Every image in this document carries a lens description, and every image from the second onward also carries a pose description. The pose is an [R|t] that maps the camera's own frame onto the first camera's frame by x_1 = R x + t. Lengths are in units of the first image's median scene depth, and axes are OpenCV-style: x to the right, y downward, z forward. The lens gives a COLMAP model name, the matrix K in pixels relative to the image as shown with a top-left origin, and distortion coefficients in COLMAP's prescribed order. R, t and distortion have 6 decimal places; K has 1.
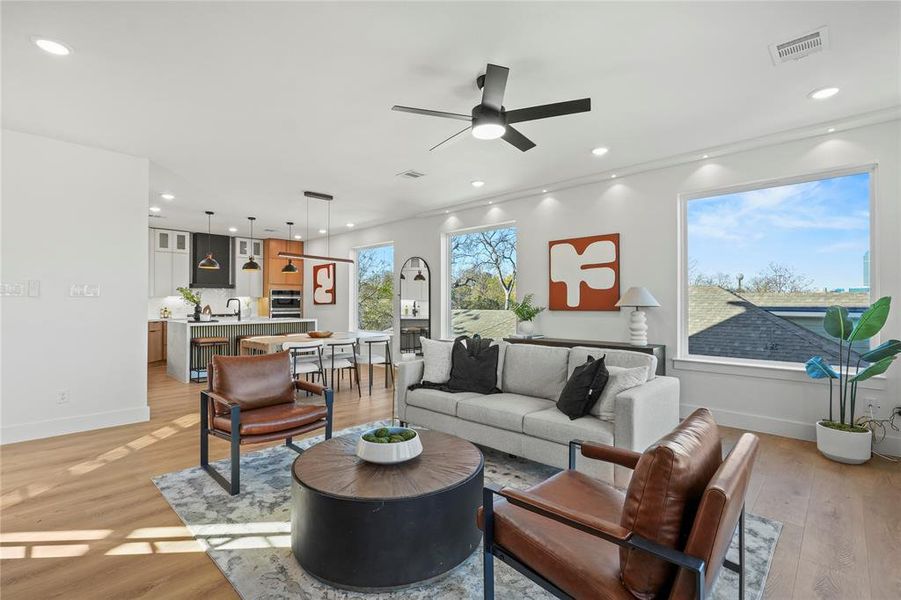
lens RADIAL K [[420.0, 0, 443.6], [0, 420.0, 299.4], [0, 0, 1]] dist [-0.004013, -0.000220]
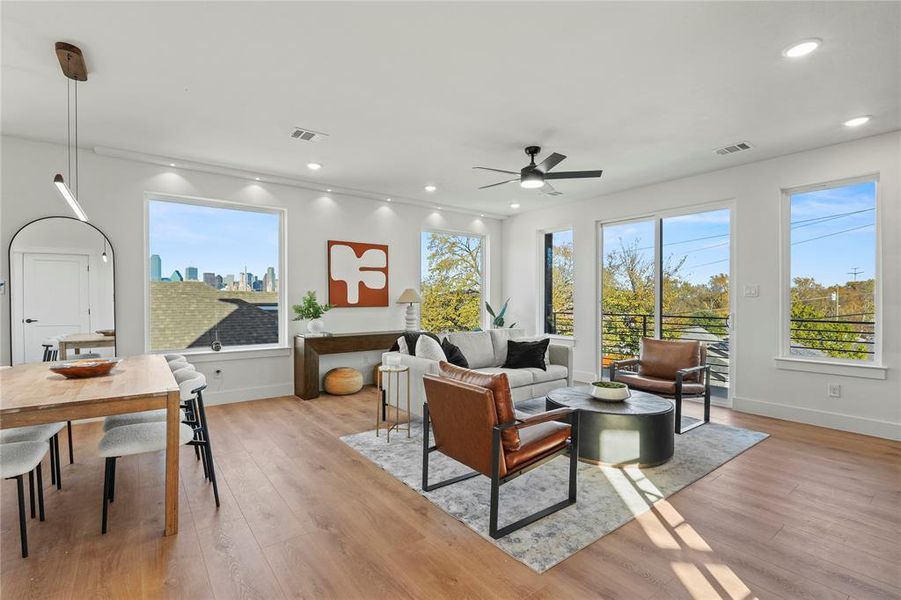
lens RADIAL K [[420.0, 0, 445.6], [0, 420.0, 299.9], [0, 0, 1]] dist [-0.004013, -0.000220]
pose [[0.136410, -0.000053, 0.990652, -0.778998], [-0.006384, 0.999979, 0.000933, 0.005168], [-0.990632, -0.006451, 0.136407, 0.613392]]
